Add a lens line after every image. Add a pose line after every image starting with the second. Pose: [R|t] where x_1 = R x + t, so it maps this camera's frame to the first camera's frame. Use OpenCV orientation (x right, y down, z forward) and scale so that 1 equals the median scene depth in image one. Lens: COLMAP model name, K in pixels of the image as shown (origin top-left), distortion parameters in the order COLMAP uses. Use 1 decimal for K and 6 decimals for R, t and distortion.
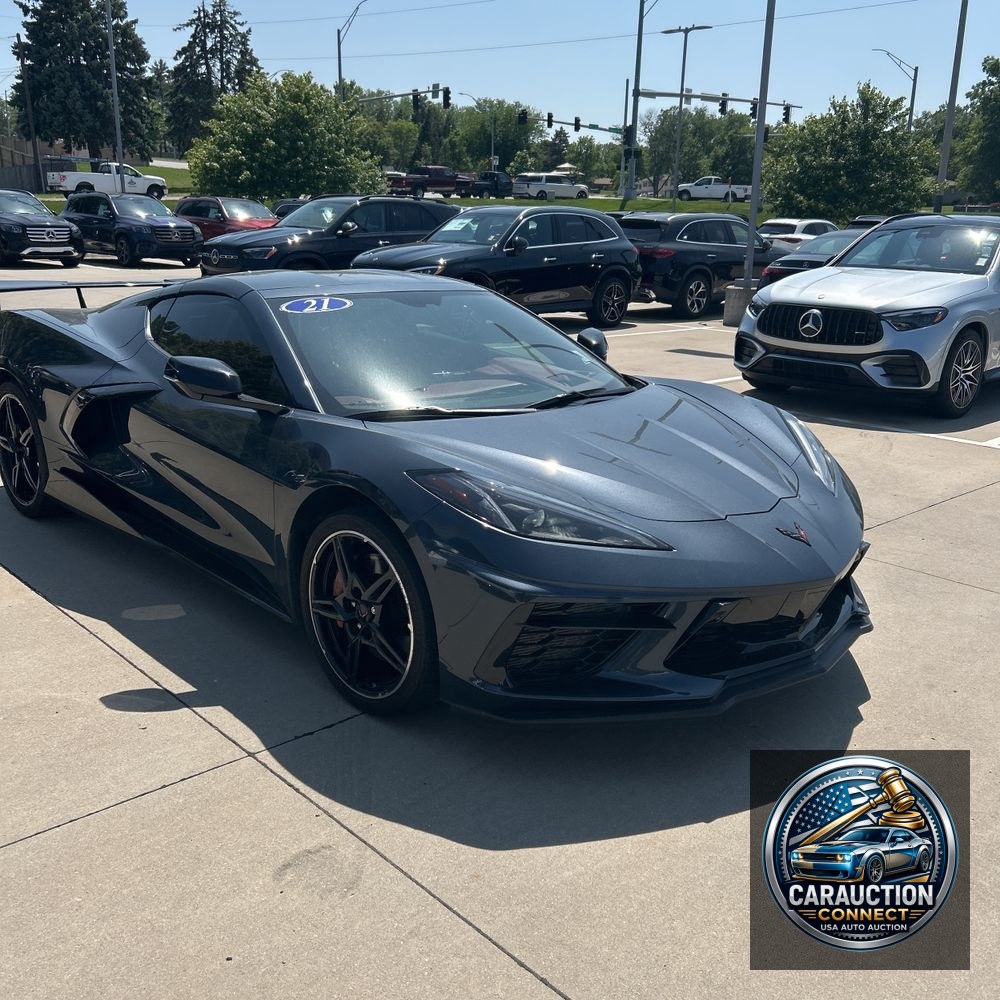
lens RADIAL K [[1007.3, 0, 500.0], [0, 1007.3, 500.0], [0, 0, 1]] dist [0.023907, -0.004684]
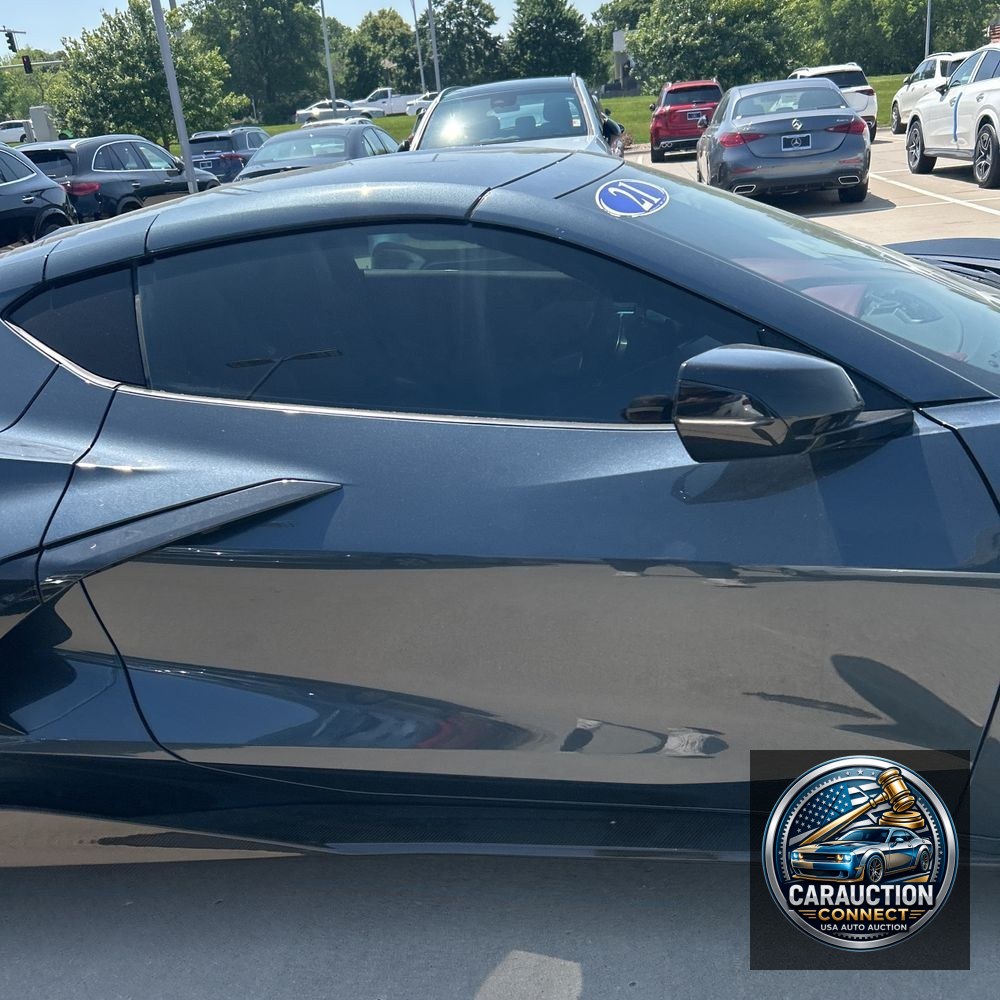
lens RADIAL K [[1022.2, 0, 486.3], [0, 1022.2, 498.3], [0, 0, 1]] dist [0.009025, -0.008590]
pose [[0.767187, -0.314377, 0.559099, -0.059398], [0.283858, 0.948056, 0.143578, -0.016809], [-0.575195, 0.048554, 0.816574, 0.074515]]
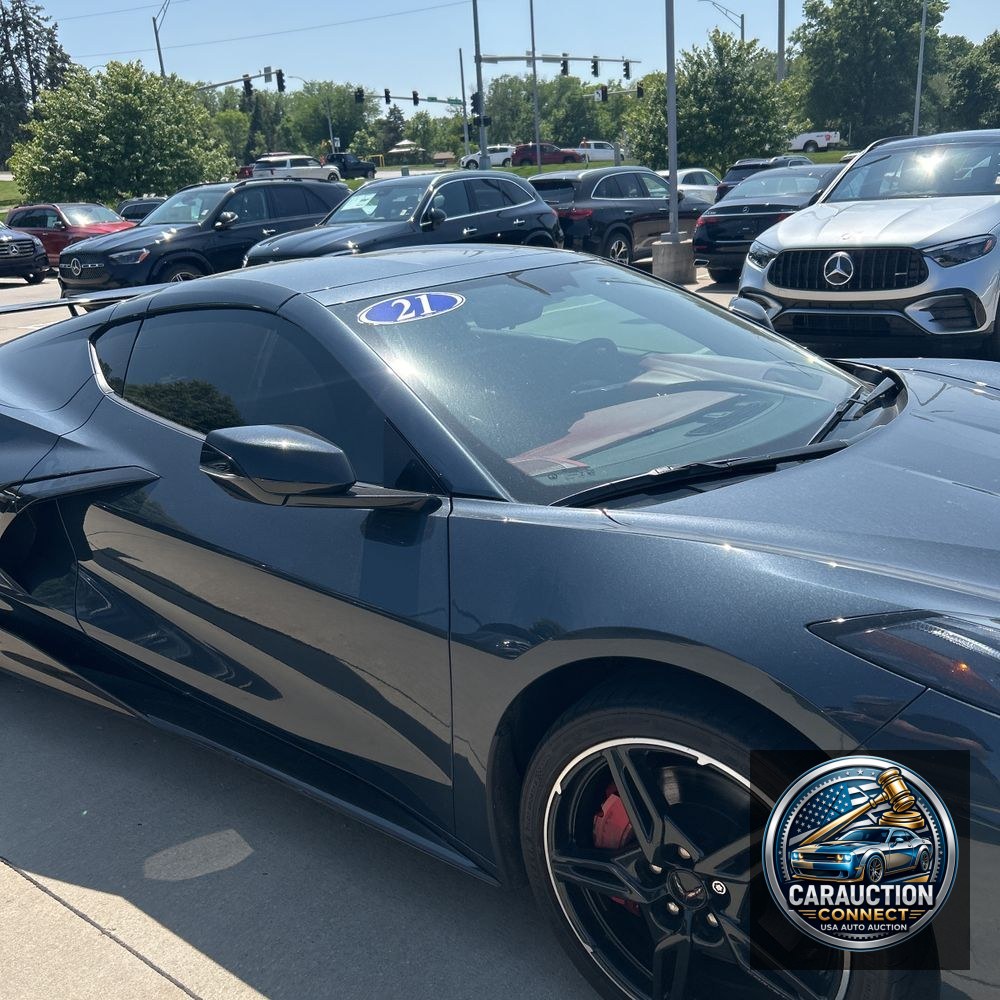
lens RADIAL K [[1011.8, 0, 499.0], [0, 1011.8, 490.3], [0, 0, 1]] dist [0.009480, 0.012946]
pose [[0.984720, -0.128266, 0.117790, -0.023917], [0.126975, 0.991735, 0.018432, -0.010065], [-0.119181, -0.003194, 0.992867, 0.044438]]
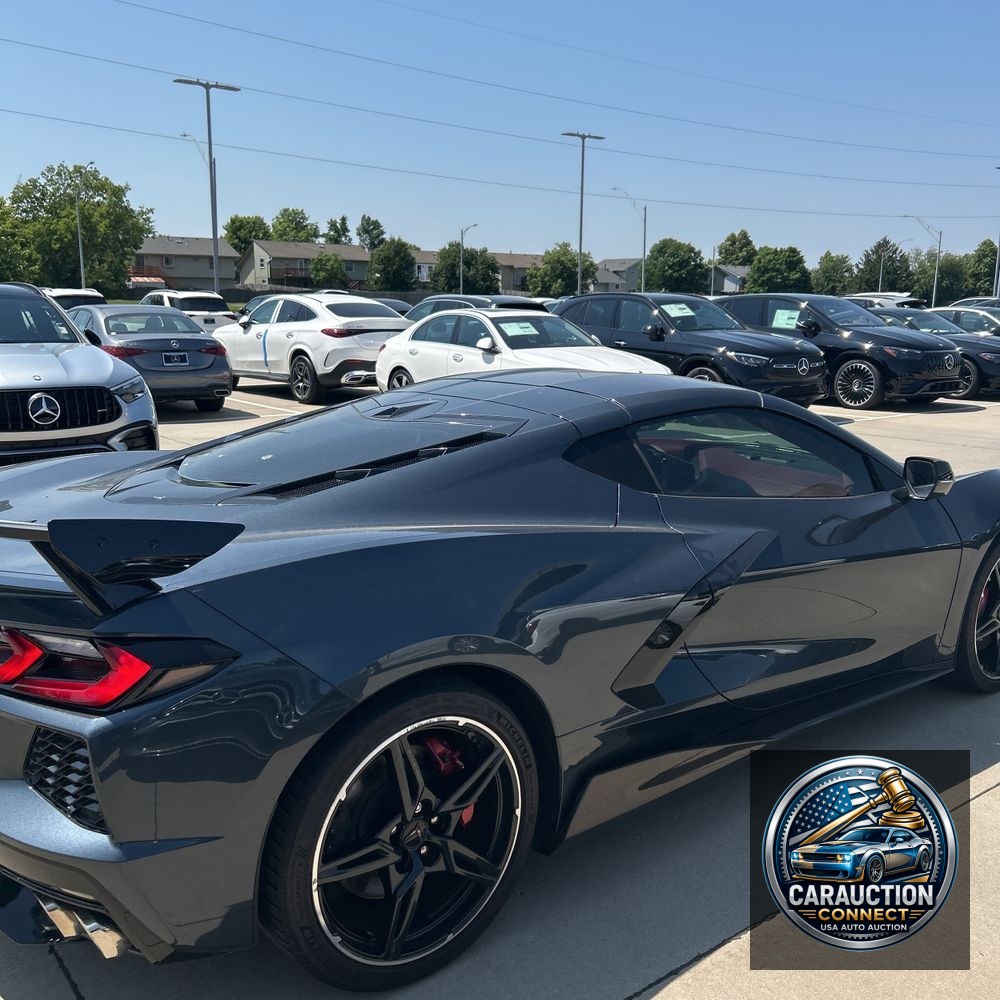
lens RADIAL K [[1009.7, 0, 500.0], [0, 1009.7, 500.0], [0, 0, 1]] dist [0.104088, -0.245734]
pose [[0.086404, -0.214280, 0.972943, -0.127657], [0.262096, 0.947083, 0.185308, -0.038569], [-0.961166, 0.238993, 0.137994, 0.125345]]
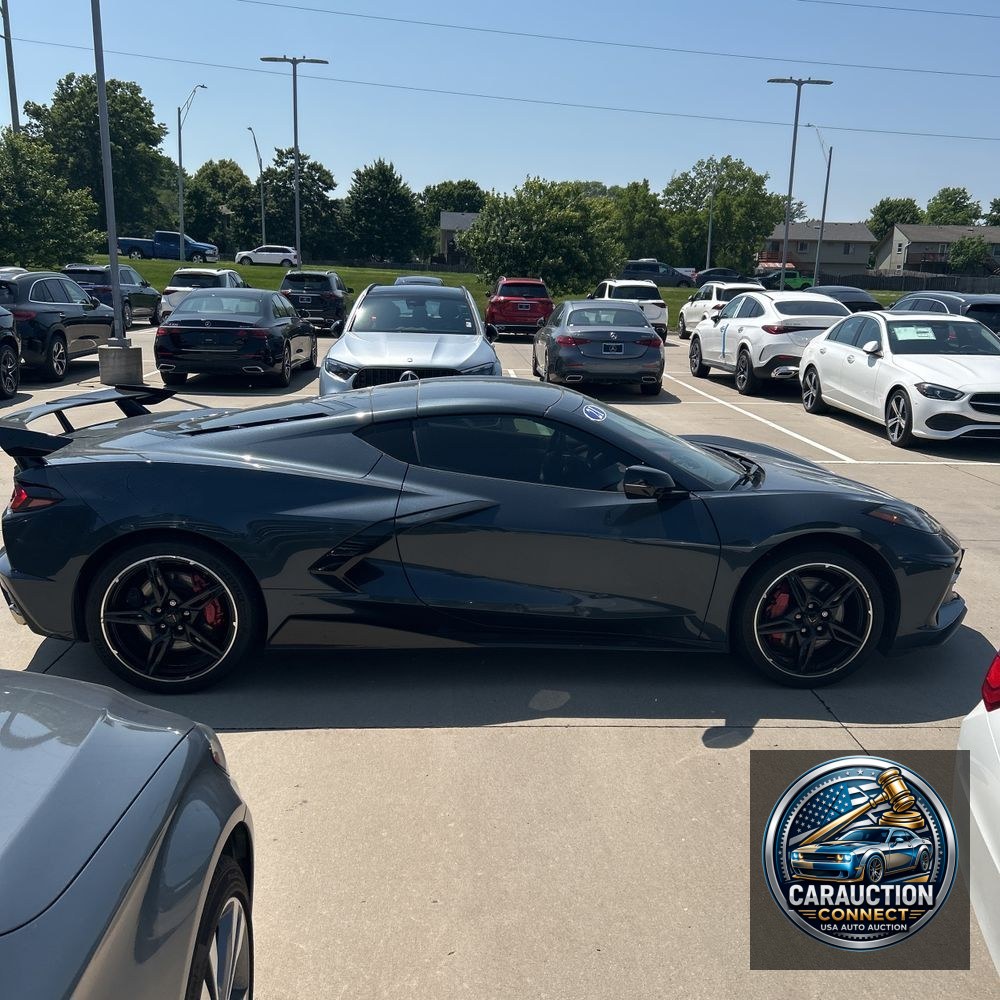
lens RADIAL K [[1009.7, 0, 500.0], [0, 1009.7, 500.0], [0, 0, 1]] dist [0.104088, -0.245734]
pose [[0.645901, -0.175755, 0.742915, -0.132921], [0.199939, 0.978116, 0.057567, -0.020476], [-0.736775, 0.111355, 0.666906, 0.030359]]
